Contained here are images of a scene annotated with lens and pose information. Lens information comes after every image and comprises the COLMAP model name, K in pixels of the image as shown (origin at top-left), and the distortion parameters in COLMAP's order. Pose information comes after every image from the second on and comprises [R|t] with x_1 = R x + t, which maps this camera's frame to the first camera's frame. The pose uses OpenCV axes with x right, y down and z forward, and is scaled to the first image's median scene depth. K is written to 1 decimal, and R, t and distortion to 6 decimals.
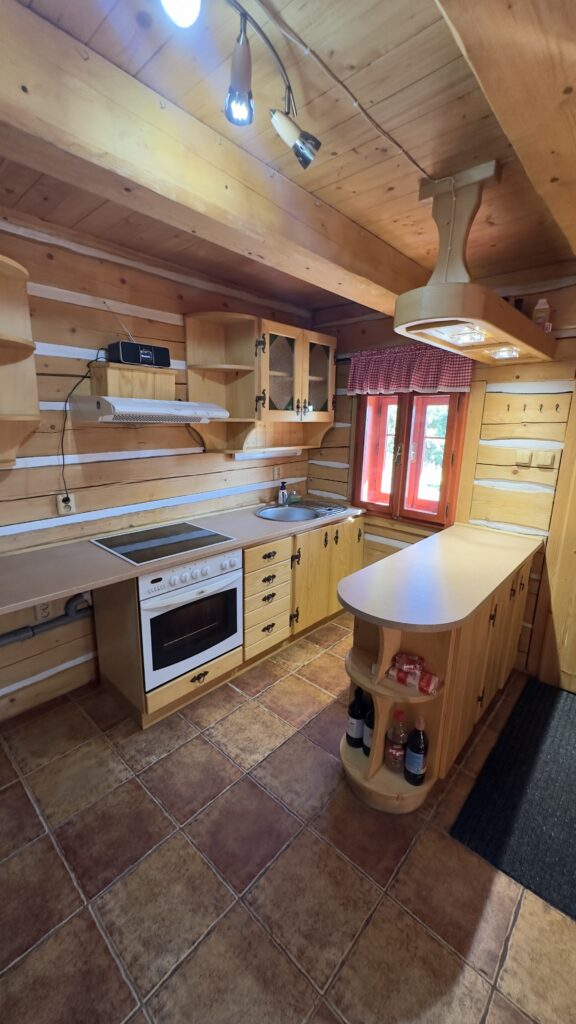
lens RADIAL K [[409.7, 0, 289.9], [0, 409.7, 509.8], [0, 0, 1]] dist [-0.001948, 0.000924]
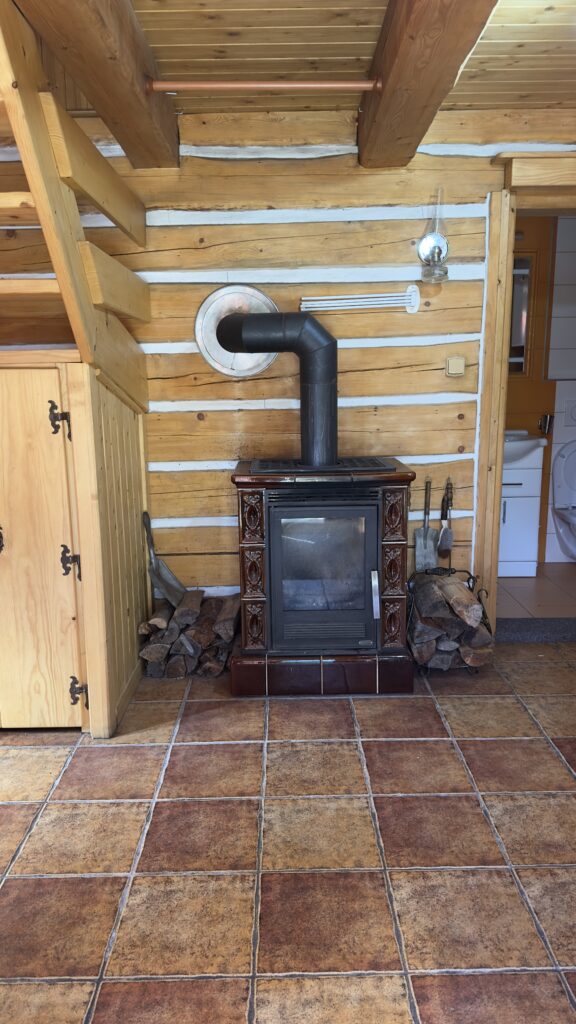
lens RADIAL K [[726.7, 0, 289.6], [0, 726.7, 515.5], [0, 0, 1]] dist [0.065211, -0.047922]
pose [[-0.734744, 0.123169, -0.667068, 0.766400], [-0.150943, 0.929037, 0.337795, -0.060950], [0.661337, 0.348883, -0.664013, 0.755019]]
